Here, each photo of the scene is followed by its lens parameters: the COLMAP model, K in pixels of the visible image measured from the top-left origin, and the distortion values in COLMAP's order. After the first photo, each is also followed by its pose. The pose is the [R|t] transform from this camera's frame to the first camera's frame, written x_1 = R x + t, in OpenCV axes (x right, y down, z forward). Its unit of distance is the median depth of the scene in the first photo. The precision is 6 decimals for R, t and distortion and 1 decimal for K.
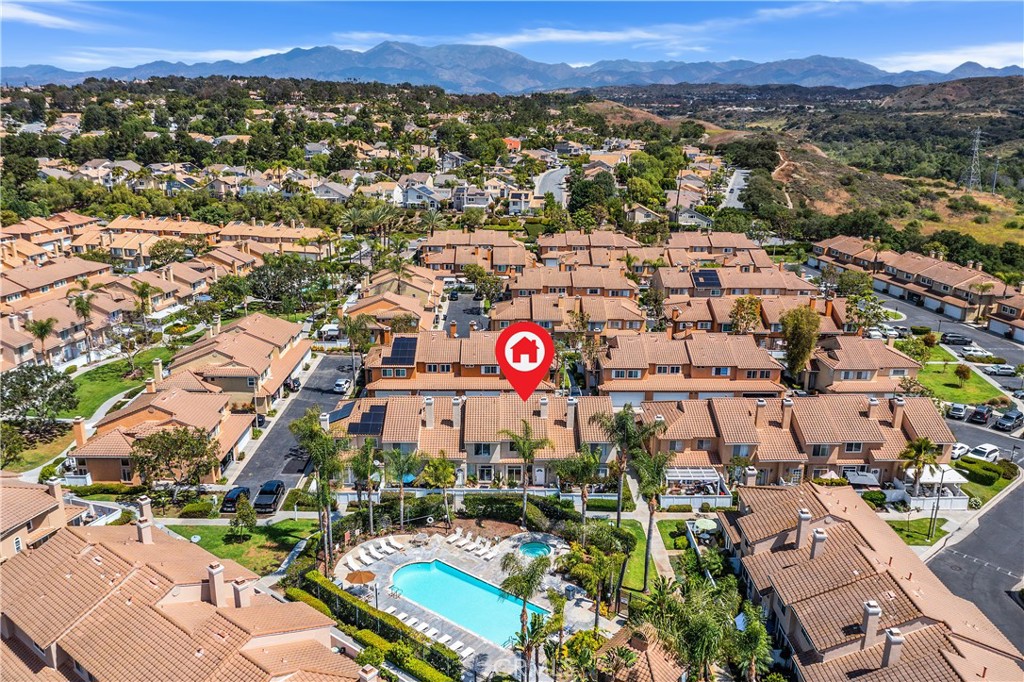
lens RADIAL K [[802.0, 0, 512.0], [0, 802.0, 341.0], [0, 0, 1]] dist [-0.012407, 0.008909]
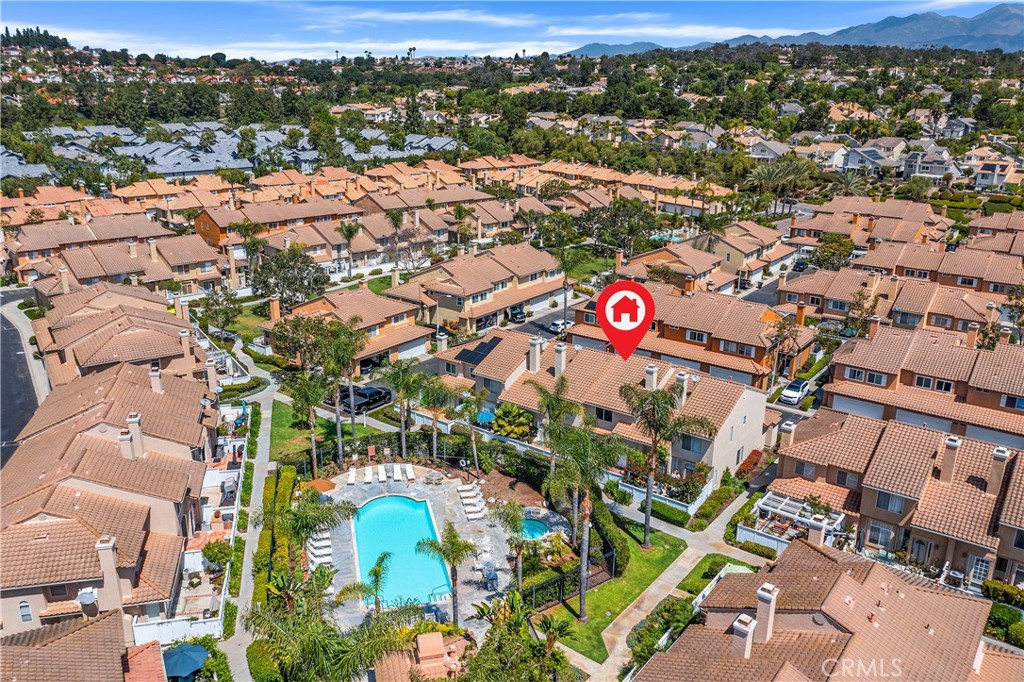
lens RADIAL K [[802.0, 0, 512.0], [0, 802.0, 341.0], [0, 0, 1]] dist [-0.012407, 0.008909]
pose [[0.786747, 0.188385, -0.587827, 0.242791], [-0.170619, 0.981558, 0.086209, 0.000860], [0.593227, 0.032470, 0.804380, 0.163757]]
